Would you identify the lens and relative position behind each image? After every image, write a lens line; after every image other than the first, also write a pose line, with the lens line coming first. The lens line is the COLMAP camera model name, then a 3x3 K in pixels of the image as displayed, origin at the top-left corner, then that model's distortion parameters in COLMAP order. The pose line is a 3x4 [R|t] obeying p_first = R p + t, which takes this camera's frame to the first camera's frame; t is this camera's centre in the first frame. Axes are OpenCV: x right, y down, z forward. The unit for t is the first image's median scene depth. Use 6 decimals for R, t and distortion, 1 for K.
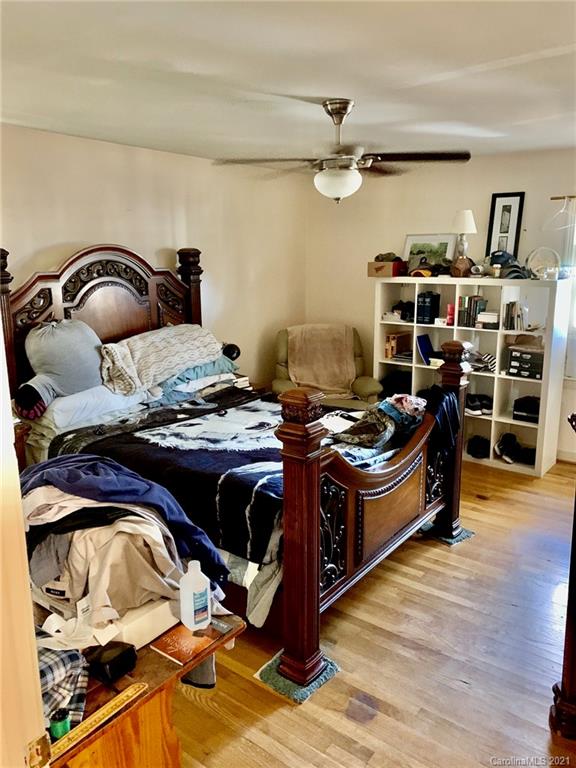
lens RADIAL K [[591.8, 0, 288.0], [0, 591.8, 384.0], [0, 0, 1]] dist [0.094804, -0.149582]
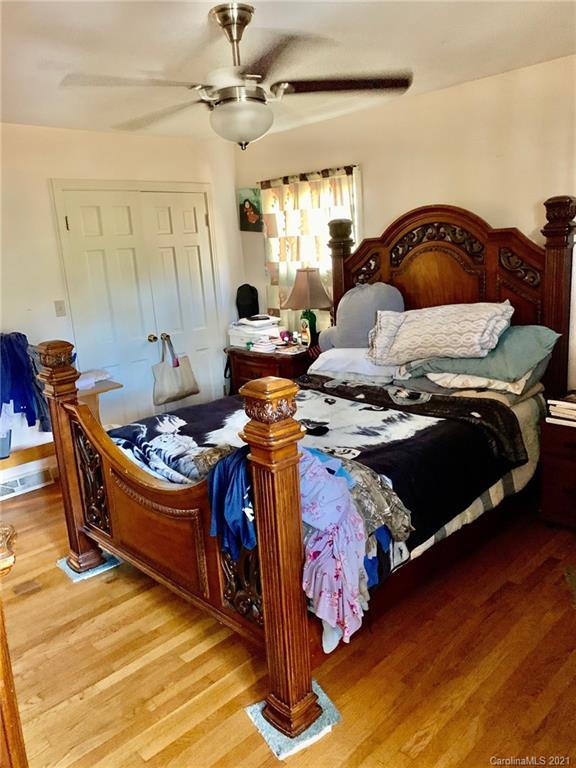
lens RADIAL K [[591.8, 0, 288.0], [0, 591.8, 384.0], [0, 0, 1]] dist [0.094804, -0.149582]
pose [[-0.156794, 0.244086, -0.956994, 0.726760], [-0.151189, 0.951626, 0.267487, -0.196512], [0.975991, 0.186628, -0.112306, 0.998448]]
